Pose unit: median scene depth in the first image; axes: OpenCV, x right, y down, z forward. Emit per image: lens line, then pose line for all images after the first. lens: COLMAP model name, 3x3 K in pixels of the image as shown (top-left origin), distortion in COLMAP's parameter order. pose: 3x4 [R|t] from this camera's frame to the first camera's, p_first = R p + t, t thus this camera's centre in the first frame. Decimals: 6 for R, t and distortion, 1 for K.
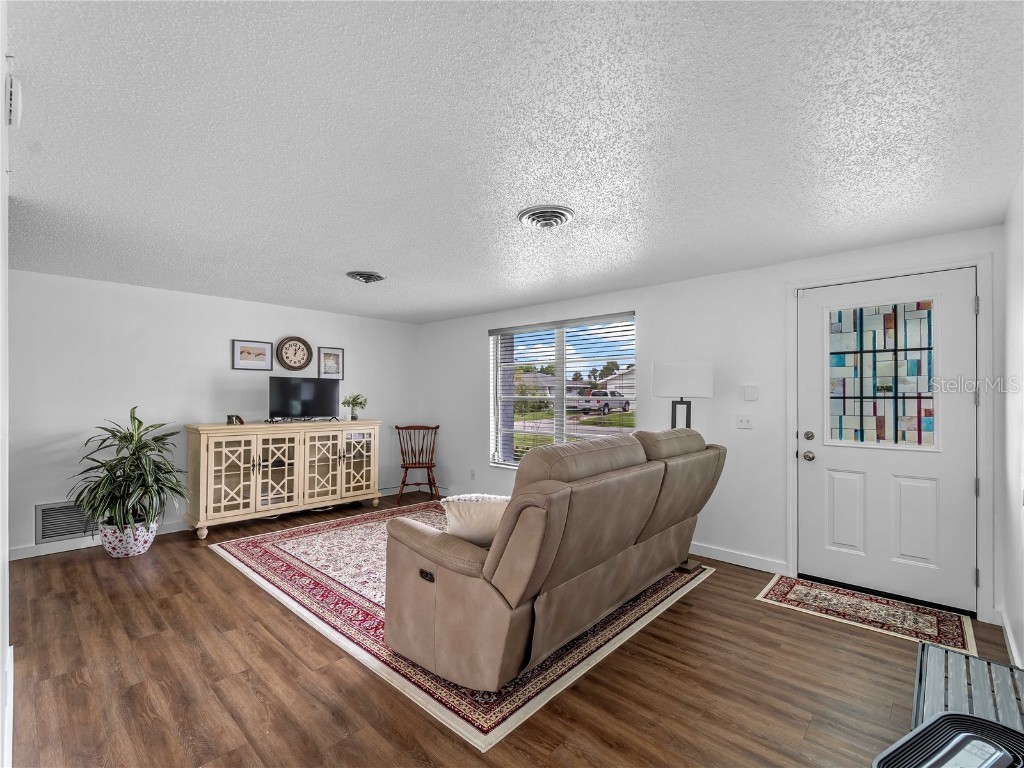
lens RADIAL K [[464.8, 0, 515.2], [0, 464.8, 392.5], [0, 0, 1]] dist [-0.000406, -0.001412]
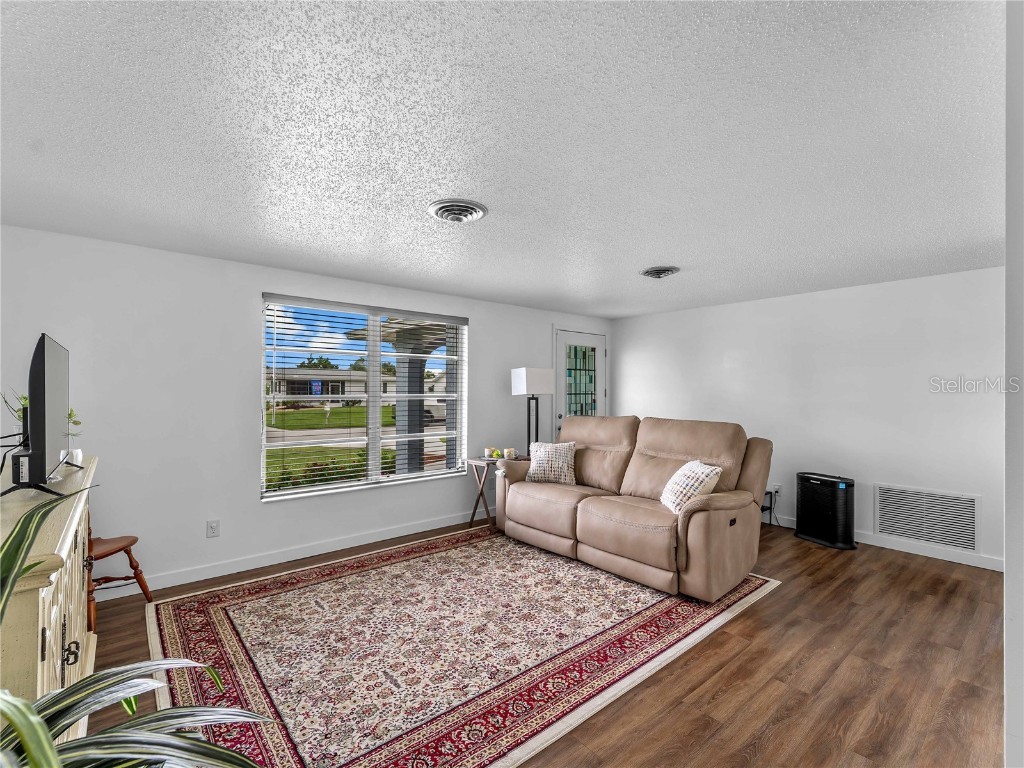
lens RADIAL K [[464.8, 0, 515.2], [0, 464.8, 392.5], [0, 0, 1]] dist [-0.000406, -0.001412]
pose [[0.123419, -0.003852, 0.992347, -1.196507], [-0.006311, 0.999969, 0.004666, -0.001737], [-0.992335, -0.006838, 0.123391, 1.063896]]
